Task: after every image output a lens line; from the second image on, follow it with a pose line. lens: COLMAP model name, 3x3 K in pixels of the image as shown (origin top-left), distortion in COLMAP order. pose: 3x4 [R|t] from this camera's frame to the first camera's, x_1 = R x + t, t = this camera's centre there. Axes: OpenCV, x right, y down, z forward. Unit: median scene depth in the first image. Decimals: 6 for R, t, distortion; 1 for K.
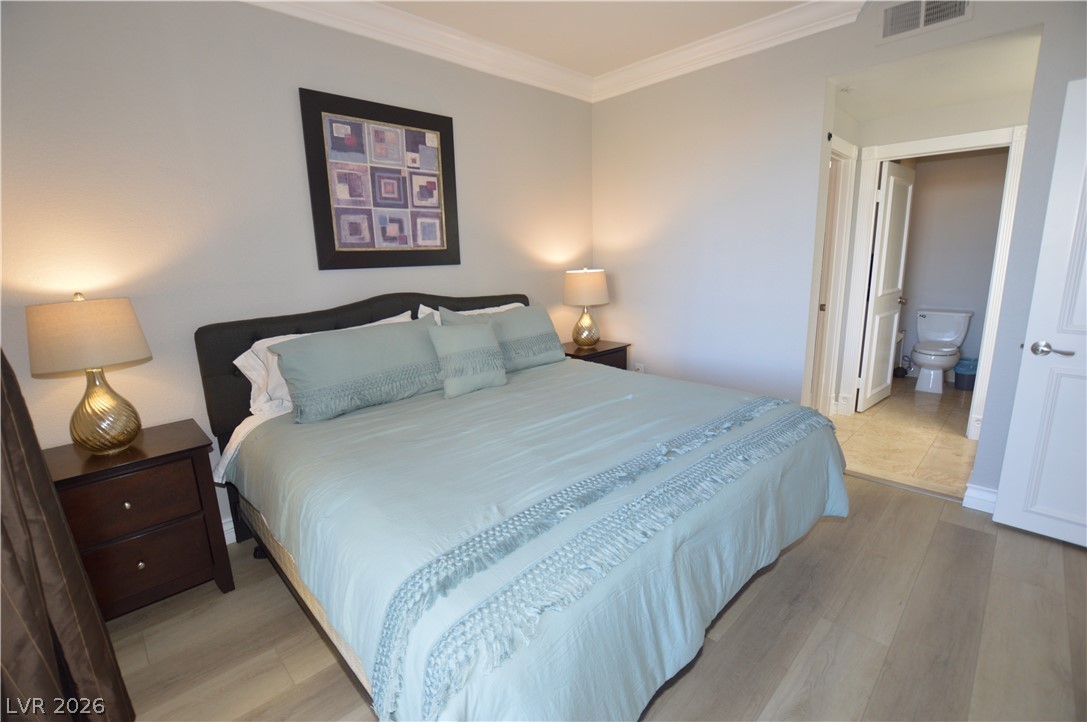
lens RADIAL K [[482.7, 0, 545.5], [0, 482.7, 363.5], [0, 0, 1]] dist [-0.033792, 0.004142]
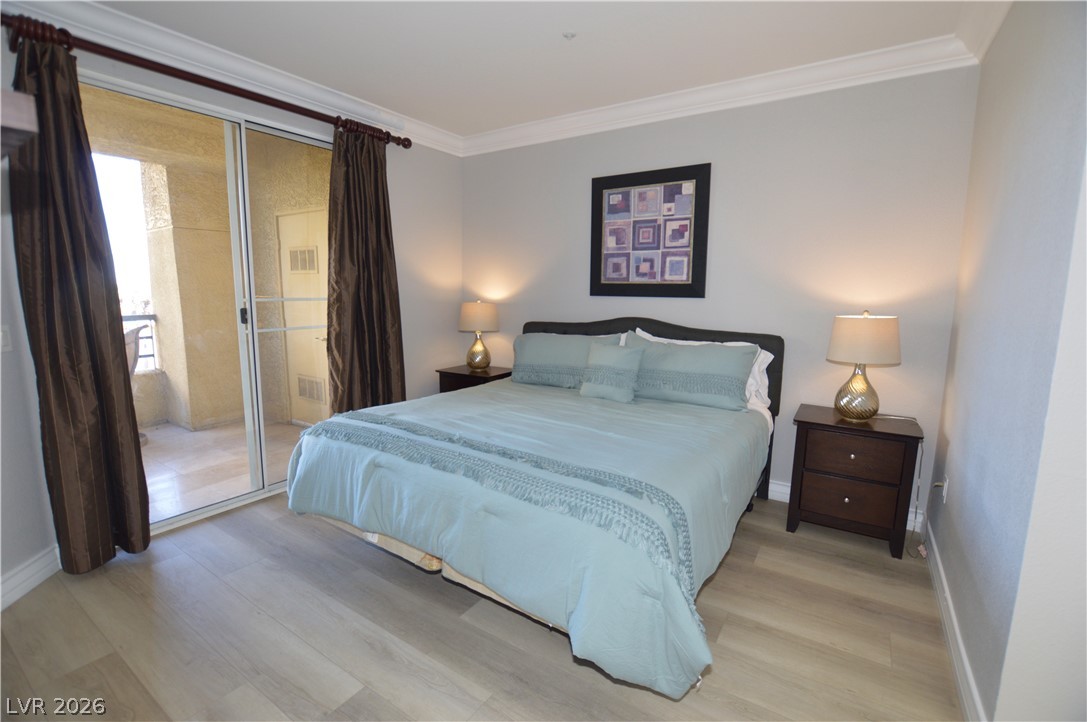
lens RADIAL K [[482.7, 0, 540.3], [0, 482.7, 359.3], [0, 0, 1]] dist [-0.033792, 0.004142]
pose [[0.205942, 0.169134, -0.963837, 0.879979], [-0.224850, 0.966775, 0.121606, -0.137886], [0.952382, 0.191675, 0.237129, 0.486949]]
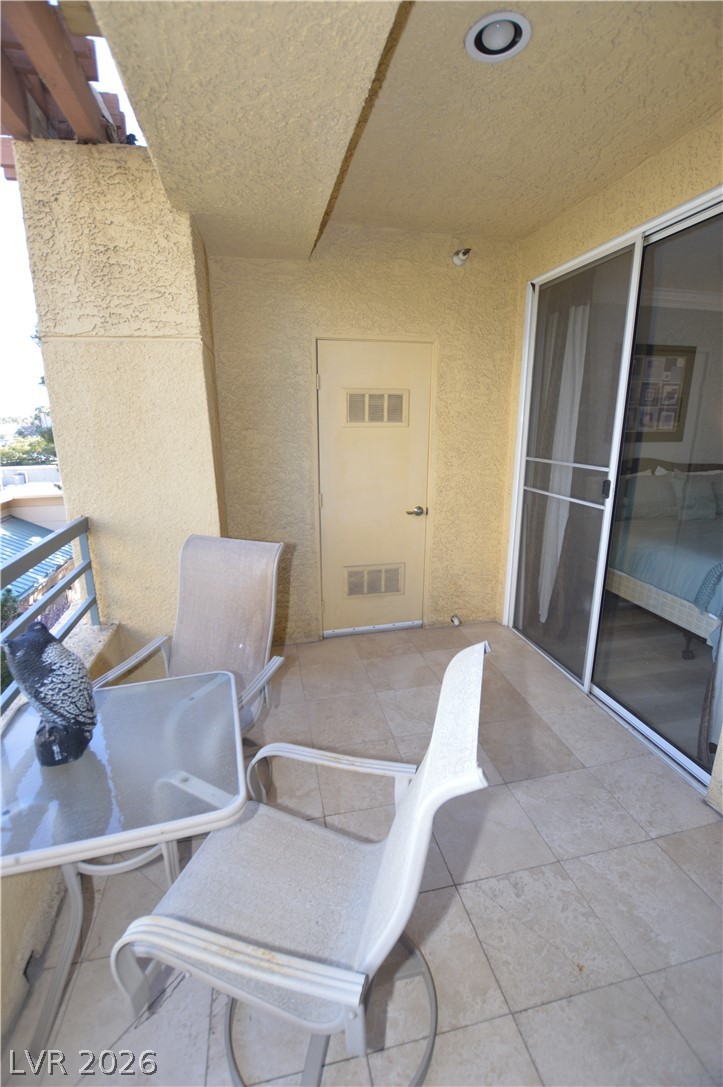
lens RADIAL K [[482.7, 0, 358.2], [0, 482.7, 541.8], [0, 0, 1]] dist [-0.033792, 0.004142]
pose [[0.838386, 0.156897, -0.522008, -0.227534], [-0.133382, 0.987615, 0.082620, 0.134783], [0.528506, 0.000359, 0.848930, -0.917559]]
